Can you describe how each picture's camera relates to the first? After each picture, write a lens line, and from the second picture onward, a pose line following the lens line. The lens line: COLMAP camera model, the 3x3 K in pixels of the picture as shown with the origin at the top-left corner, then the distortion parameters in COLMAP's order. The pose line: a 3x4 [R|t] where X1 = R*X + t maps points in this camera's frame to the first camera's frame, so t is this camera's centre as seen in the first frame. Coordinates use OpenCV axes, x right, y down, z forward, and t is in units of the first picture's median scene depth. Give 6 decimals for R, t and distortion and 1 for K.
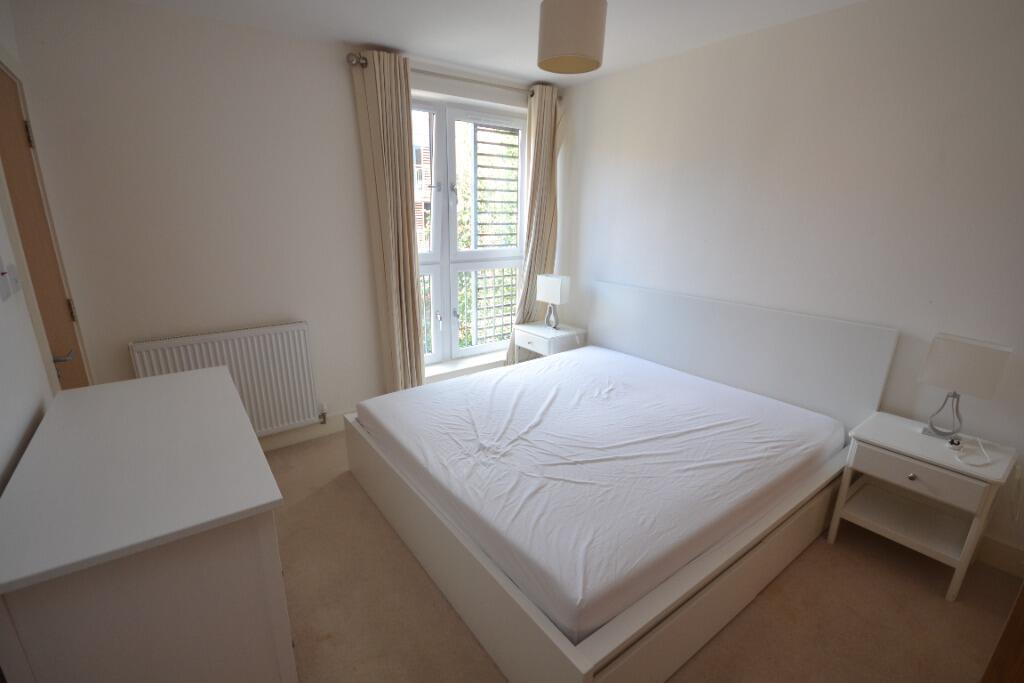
lens RADIAL K [[455.9, 0, 462.8], [0, 455.9, 340.6], [0, 0, 1]] dist [0.000422, -0.000021]
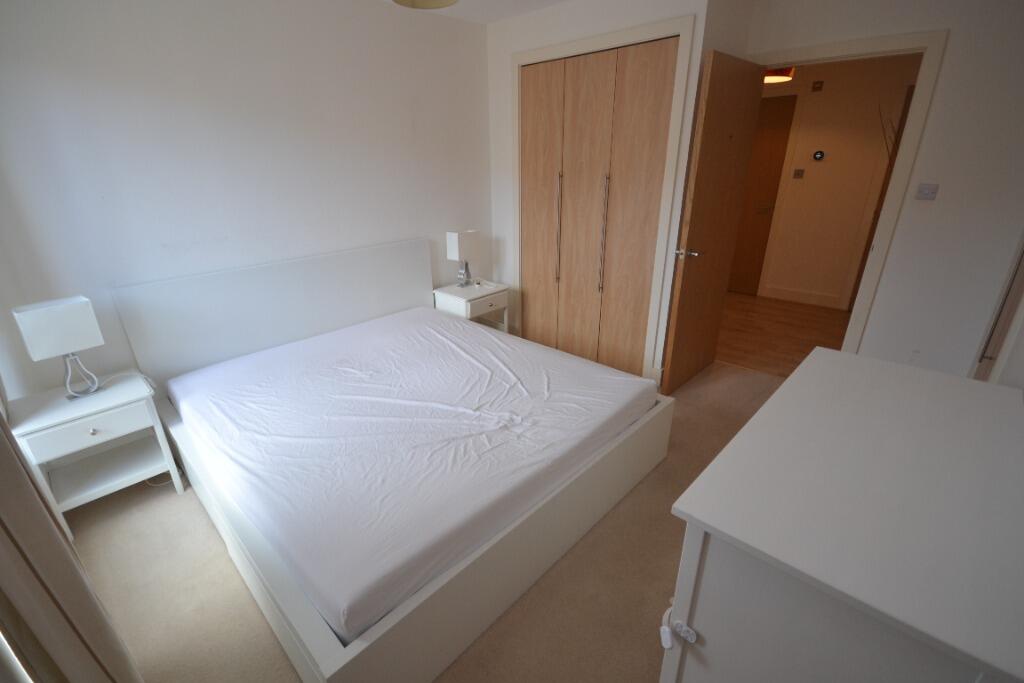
lens RADIAL K [[450.4, 0, 512.0], [0, 450.4, 341.5], [0, 0, 1]] dist [-0.000496, -0.000336]
pose [[-0.220475, -0.362949, 0.905350, -0.718714], [0.285723, 0.863442, 0.415729, -0.294153], [-0.932605, 0.350338, -0.086664, 0.973242]]
